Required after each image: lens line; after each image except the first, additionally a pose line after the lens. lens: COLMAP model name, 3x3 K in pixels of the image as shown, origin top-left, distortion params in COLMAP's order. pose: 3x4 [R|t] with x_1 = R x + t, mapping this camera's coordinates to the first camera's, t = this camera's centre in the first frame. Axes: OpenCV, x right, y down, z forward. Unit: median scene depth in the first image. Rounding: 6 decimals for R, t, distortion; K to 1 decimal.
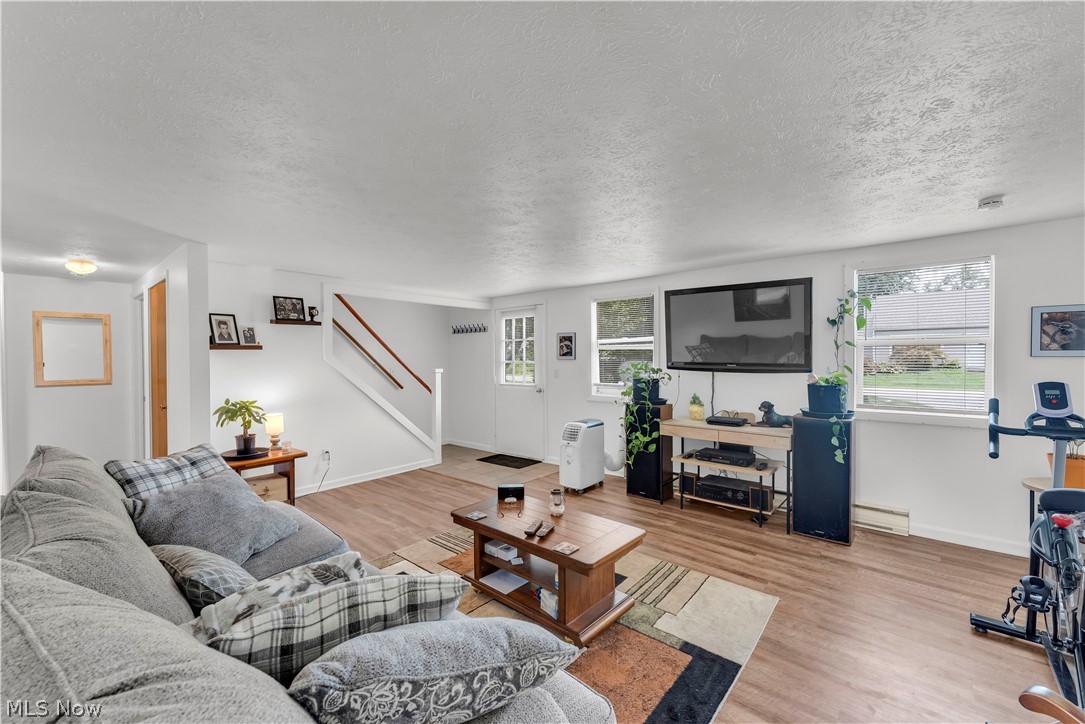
lens RADIAL K [[443.9, 0, 544.2], [0, 443.9, 364.2], [0, 0, 1]] dist [0.000436, -0.000404]
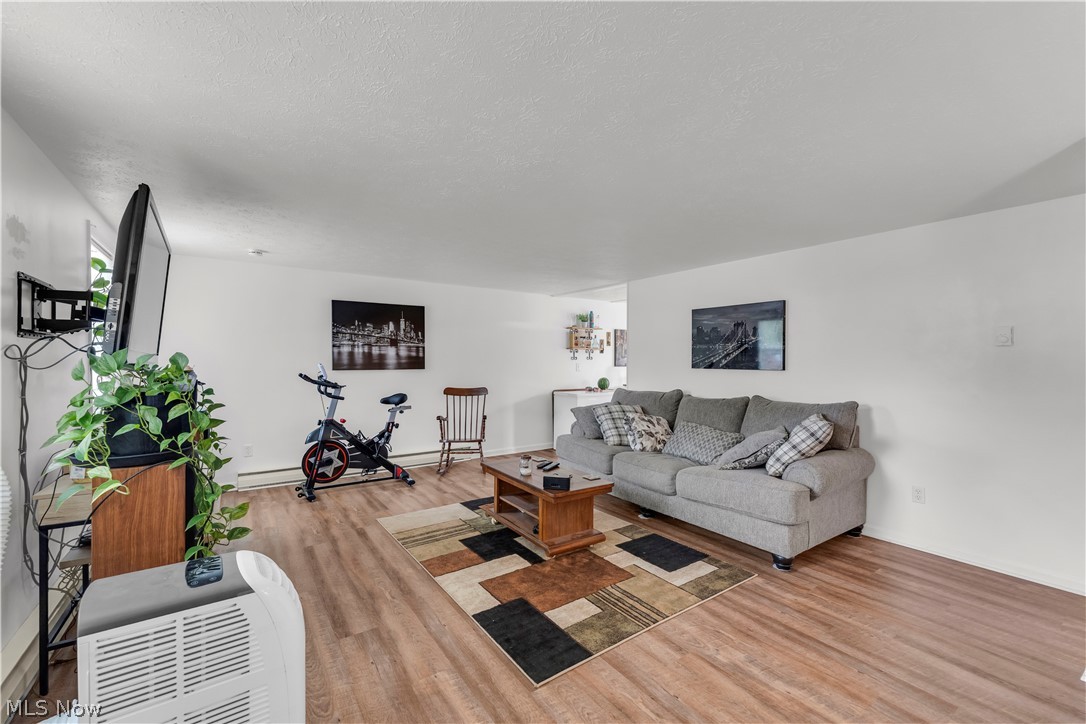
lens RADIAL K [[444.3, 0, 536.9], [0, 444.3, 363.0], [0, 0, 1]] dist [0.000436, -0.000404]
pose [[-0.967279, -0.002805, 0.253699, -0.207258], [0.001606, 0.999851, 0.017179, 0.003911], [-0.253709, 0.017024, -0.967131, 1.436639]]
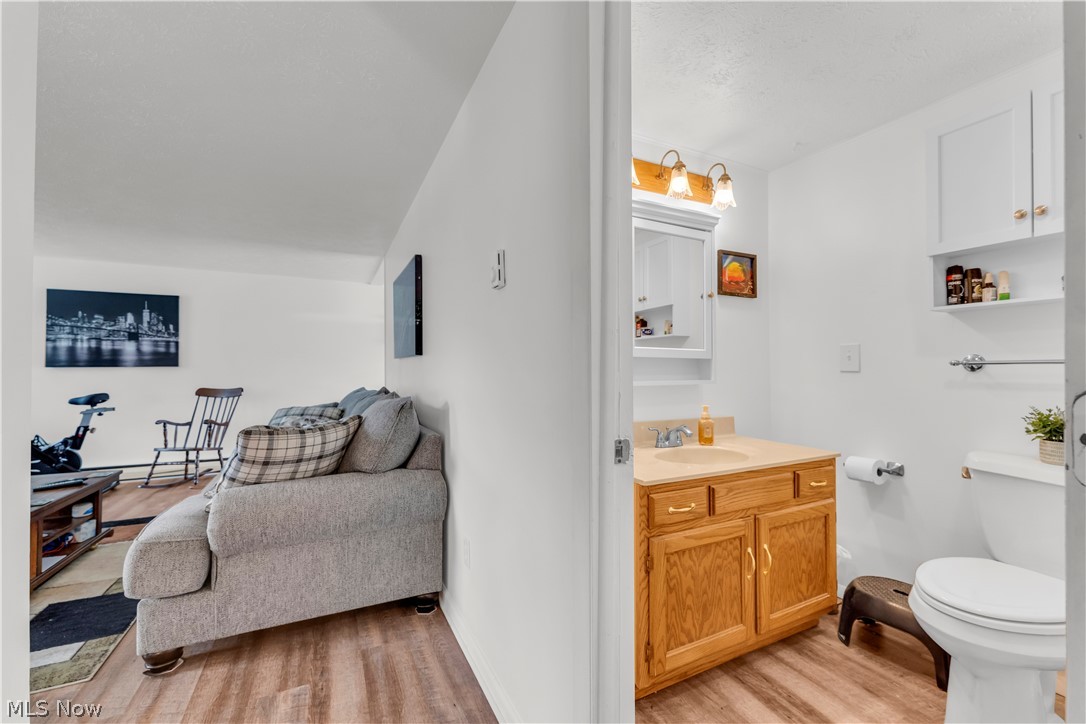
lens RADIAL K [[444.3, 0, 542.2], [0, 444.3, 363.8], [0, 0, 1]] dist [0.000436, -0.000404]
pose [[-0.919917, 0.011894, 0.391934, -0.900938], [0.008916, 0.999916, -0.009418, 0.057216], [-0.392013, -0.005169, -0.919945, 0.918379]]
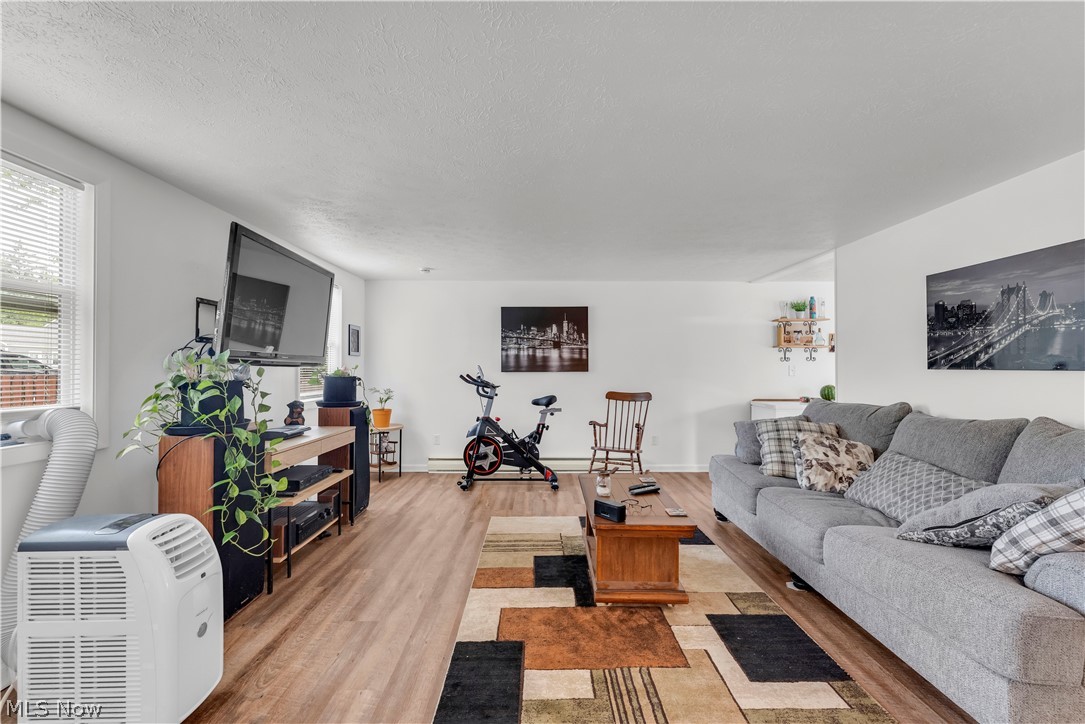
lens RADIAL K [[443.9, 0, 543.2], [0, 443.9, 361.9], [0, 0, 1]] dist [0.000436, -0.000404]
pose [[-0.658655, 0.011984, 0.752349, -0.429359], [0.010670, 0.999921, -0.006586, 0.023998], [-0.752369, 0.003690, -0.658731, 1.170282]]
